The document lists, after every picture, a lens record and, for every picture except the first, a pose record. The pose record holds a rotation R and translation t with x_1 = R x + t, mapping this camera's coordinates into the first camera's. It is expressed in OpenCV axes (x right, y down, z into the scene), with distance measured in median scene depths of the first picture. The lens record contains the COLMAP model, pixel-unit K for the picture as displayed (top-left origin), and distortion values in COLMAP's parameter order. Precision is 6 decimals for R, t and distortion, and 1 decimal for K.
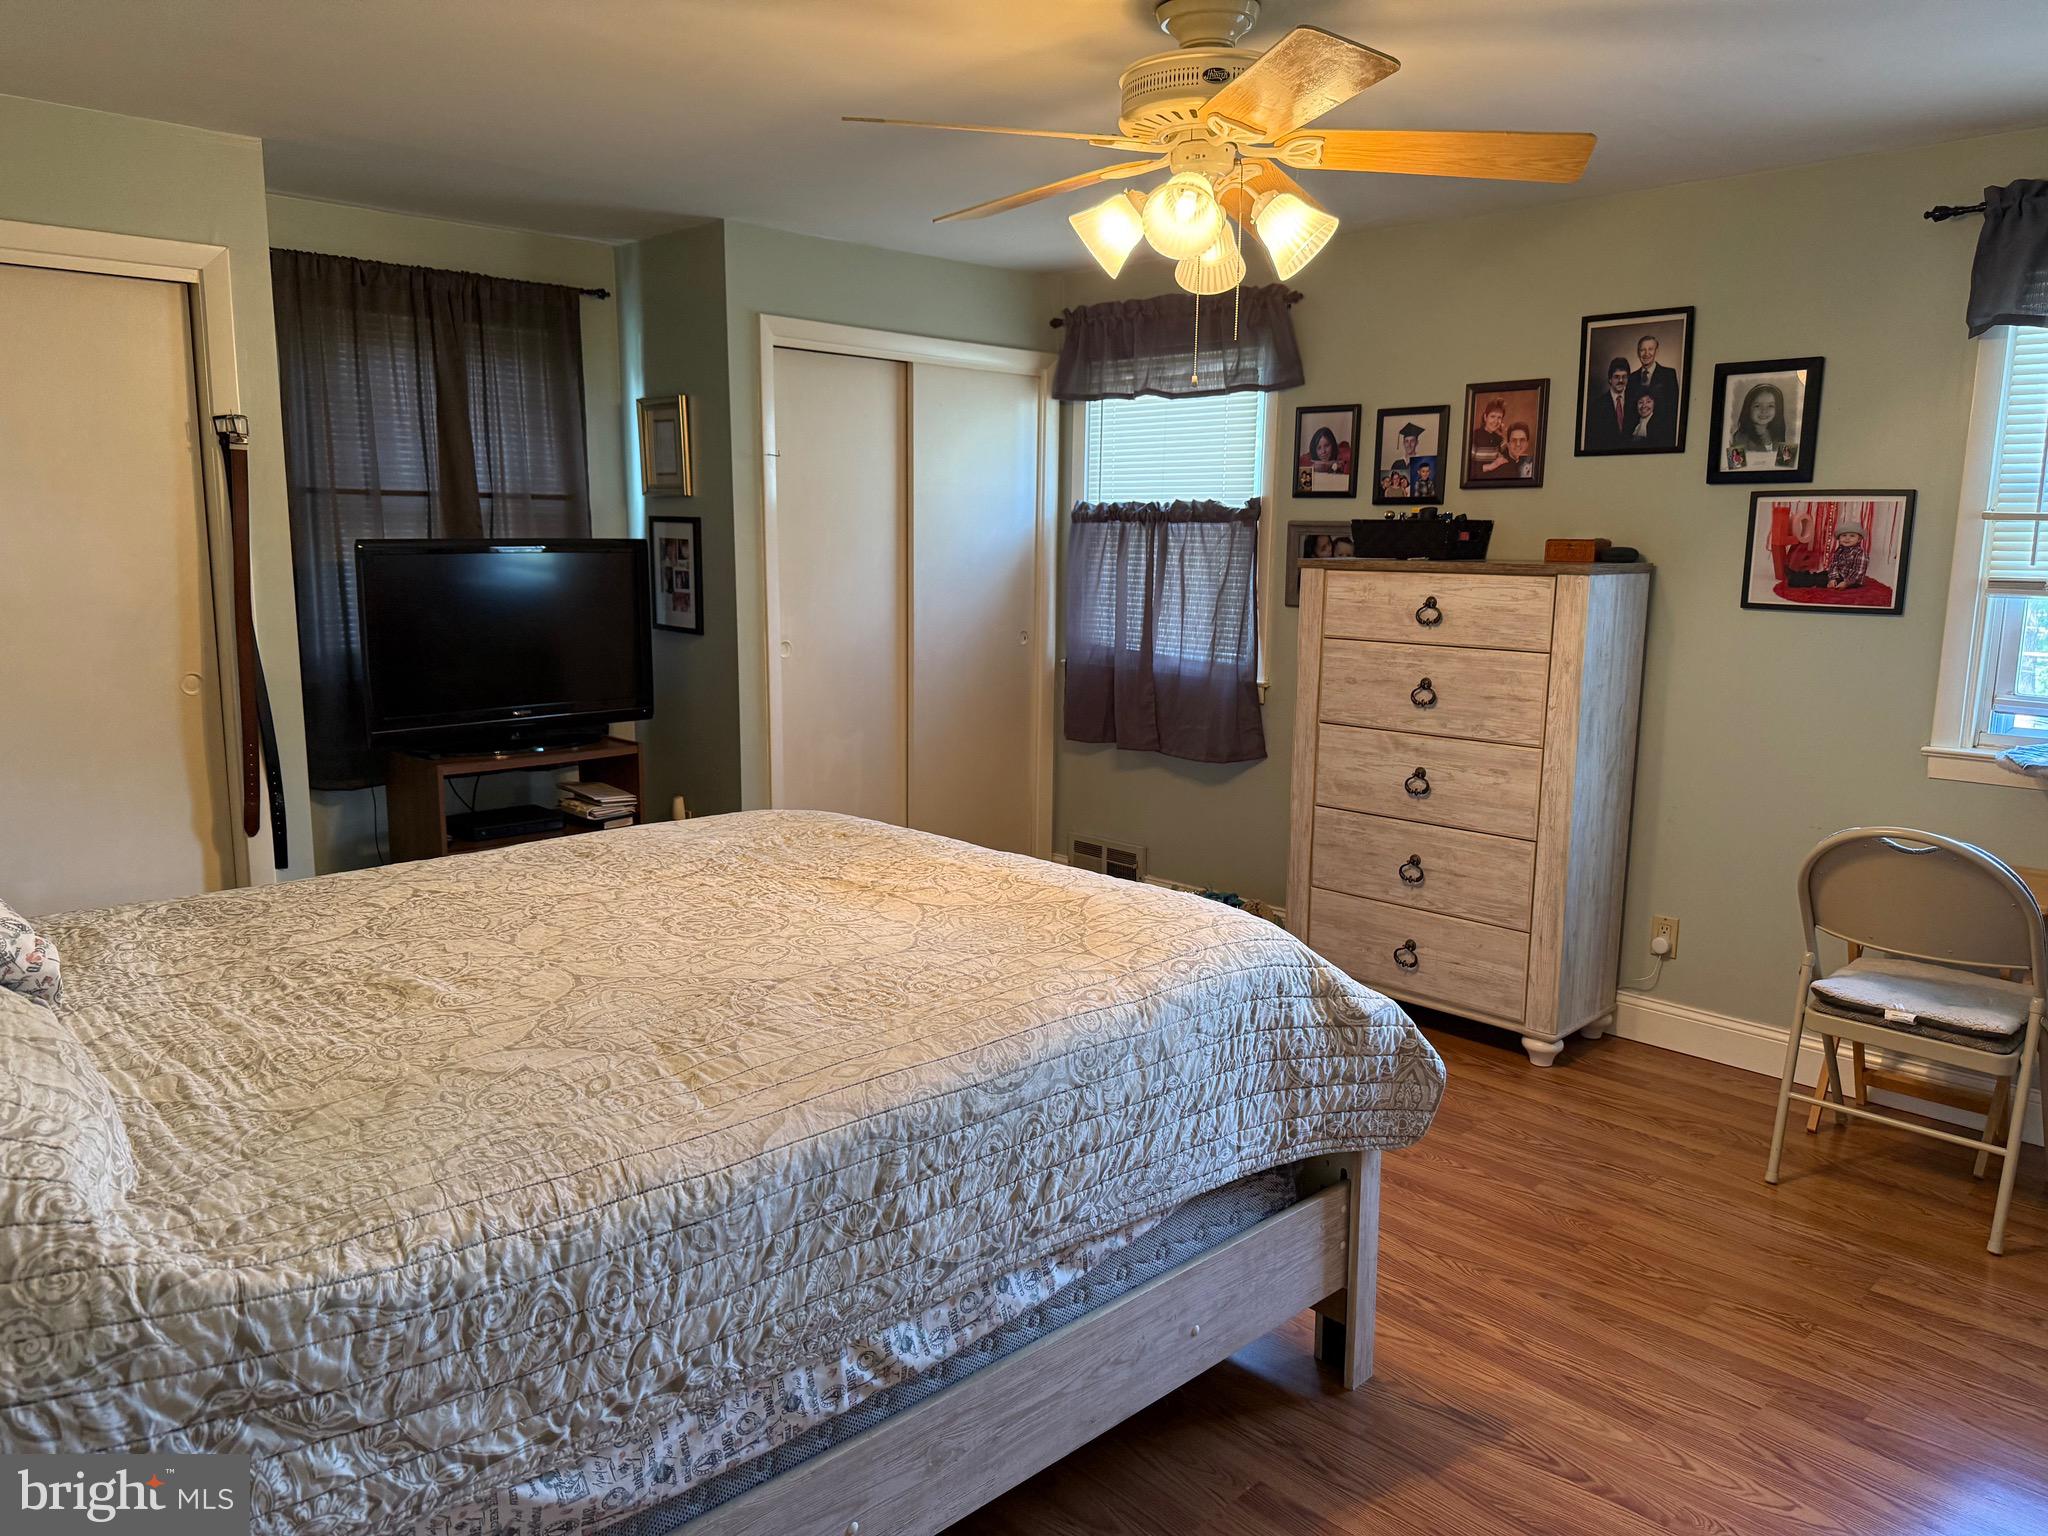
lens RADIAL K [[1441.5, 0, 1028.4], [0, 1441.5, 756.5], [0, 0, 1]] dist [0.106166, -0.151467]
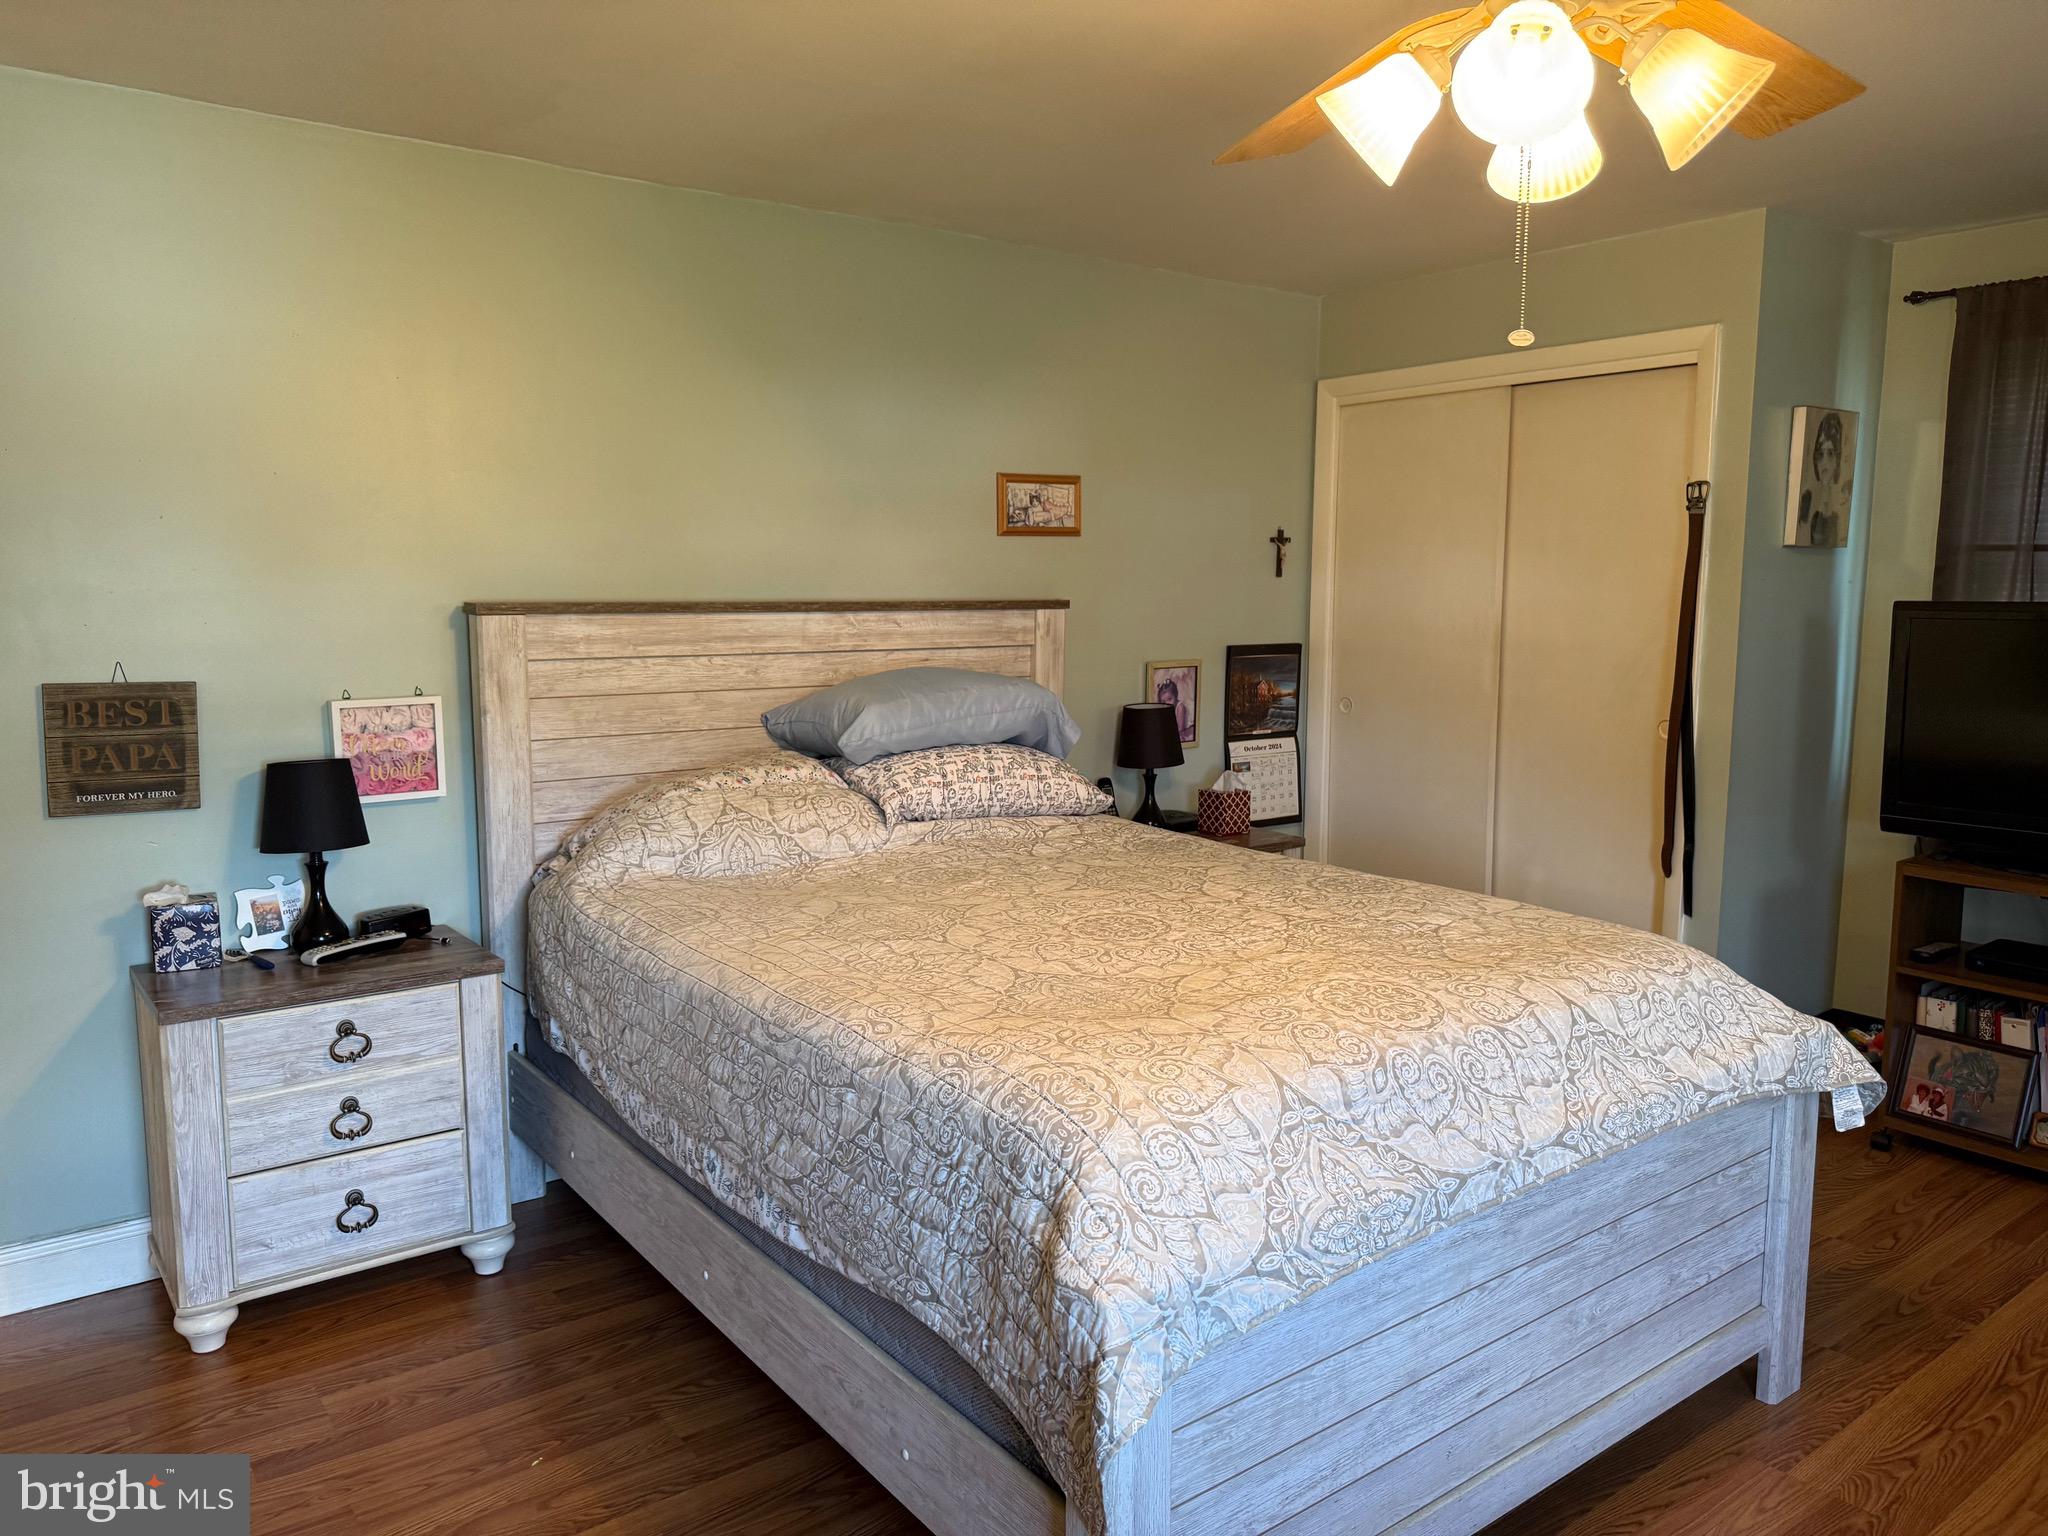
lens RADIAL K [[1441.5, 0, 1028.4], [0, 1441.5, 756.5], [0, 0, 1]] dist [0.106166, -0.151467]
pose [[-0.117791, 0.112280, -0.986670, 0.917519], [-0.161373, 0.978216, 0.130583, -0.155257], [0.979839, 0.174603, -0.097106, 1.048802]]
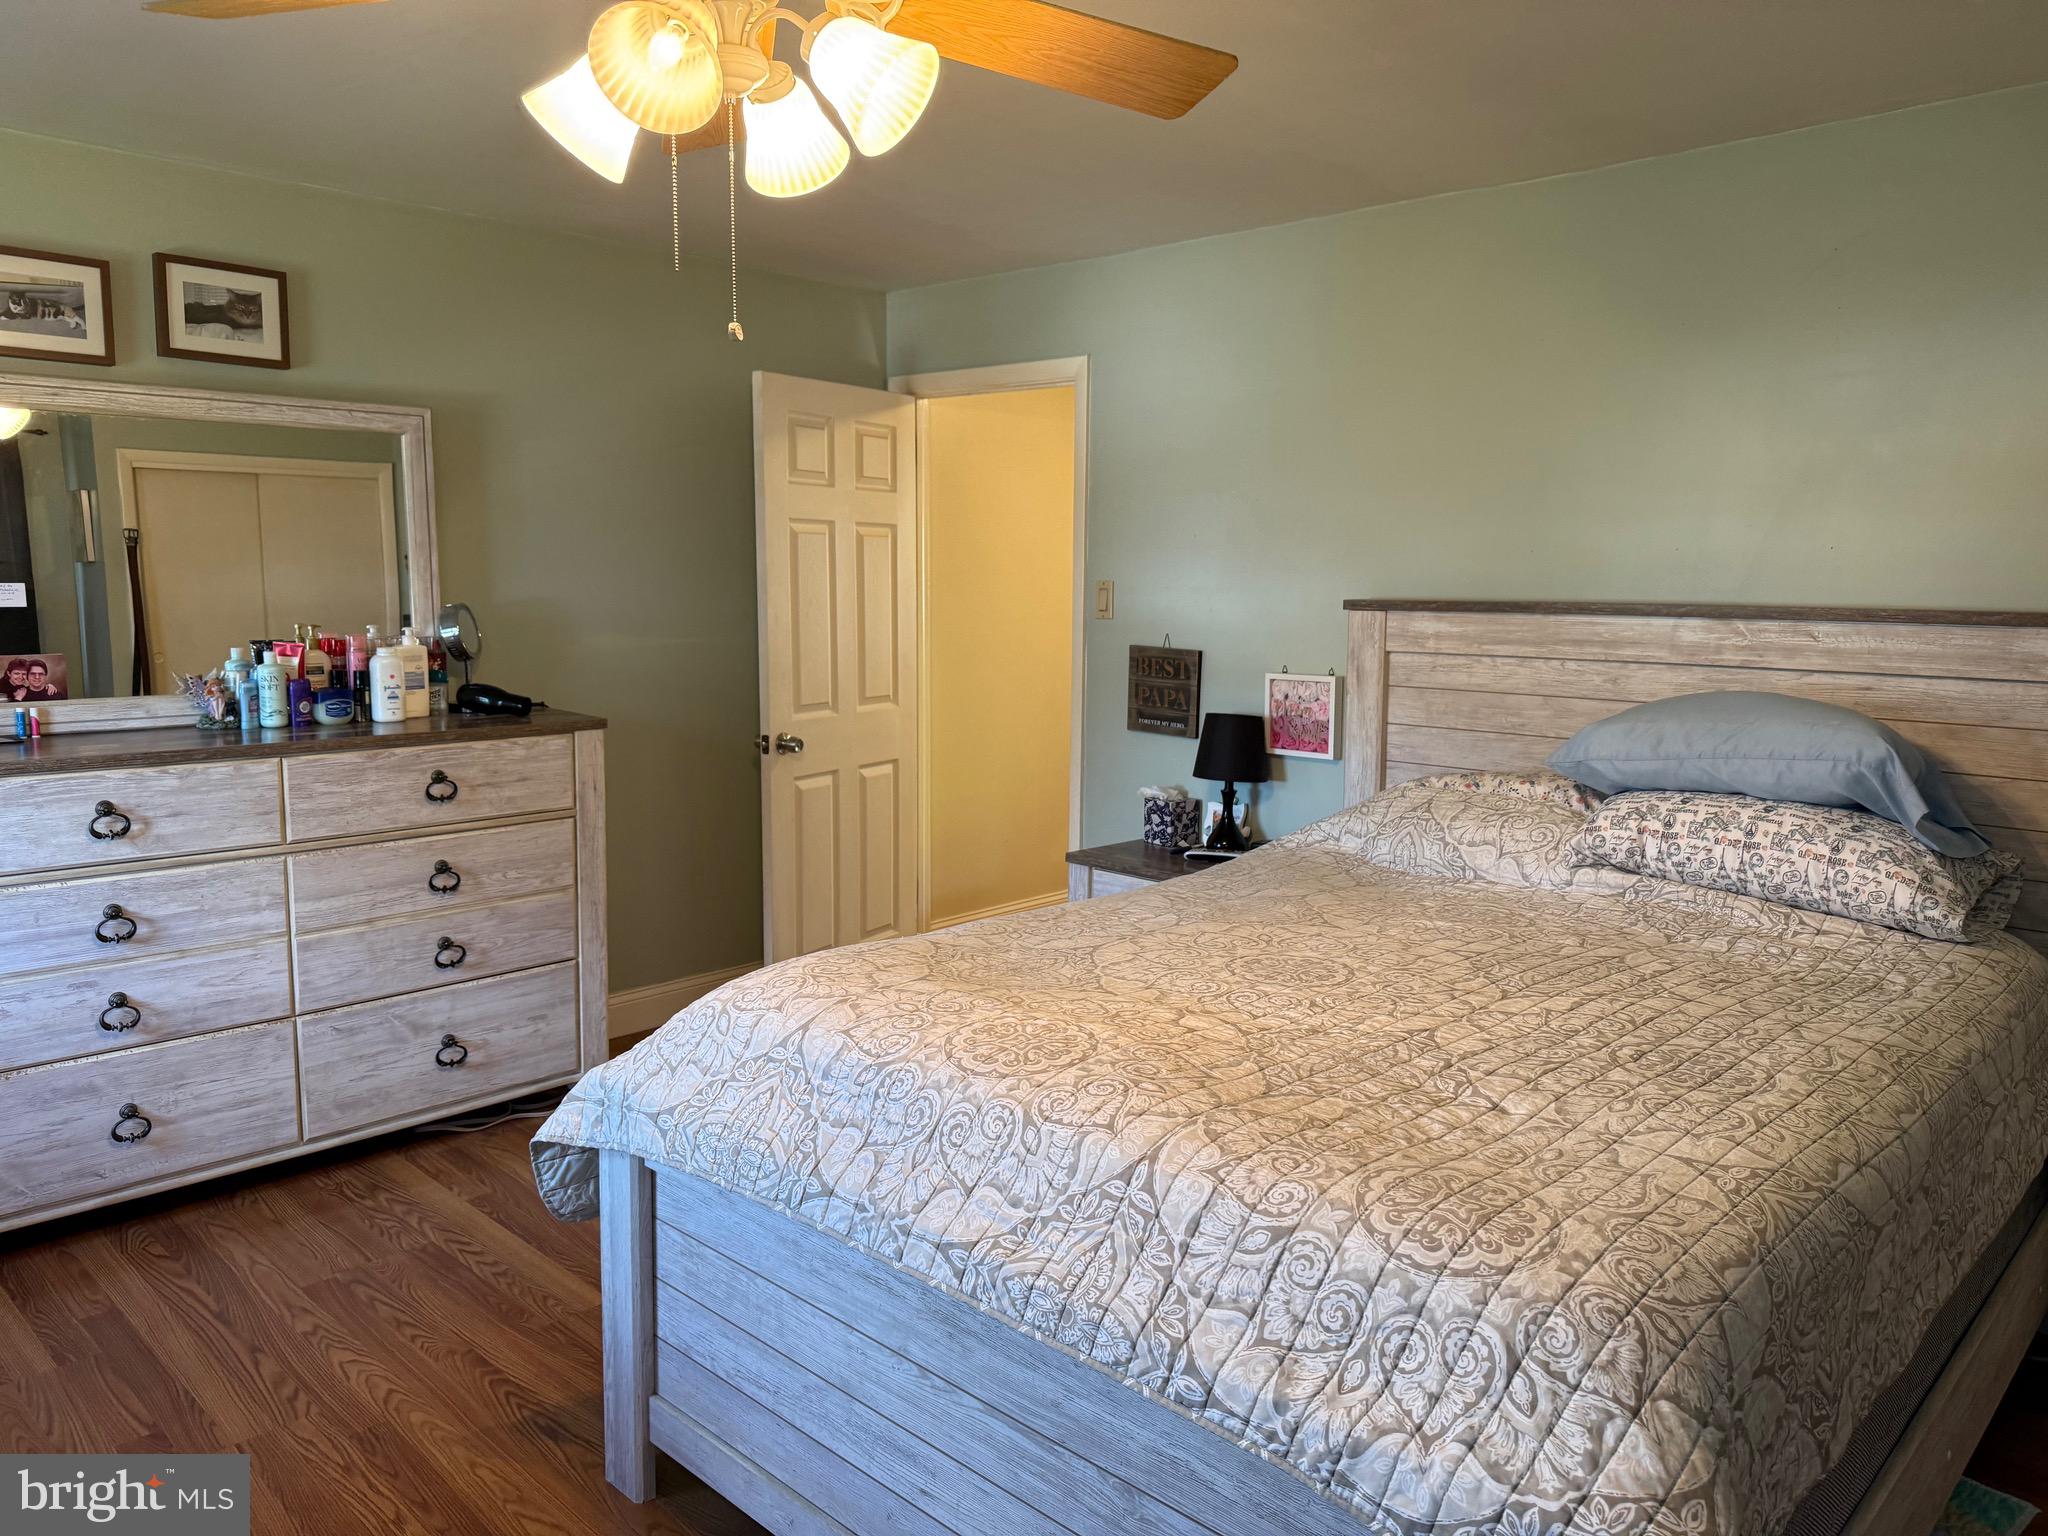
lens RADIAL K [[1441.5, 0, 1028.4], [0, 1441.5, 756.5], [0, 0, 1]] dist [0.106166, -0.151467]
pose [[-0.999134, -0.014022, -0.039179, 0.011692], [-0.024475, 0.959463, 0.280771, -0.308752], [0.033654, 0.281486, -0.958975, 1.961551]]
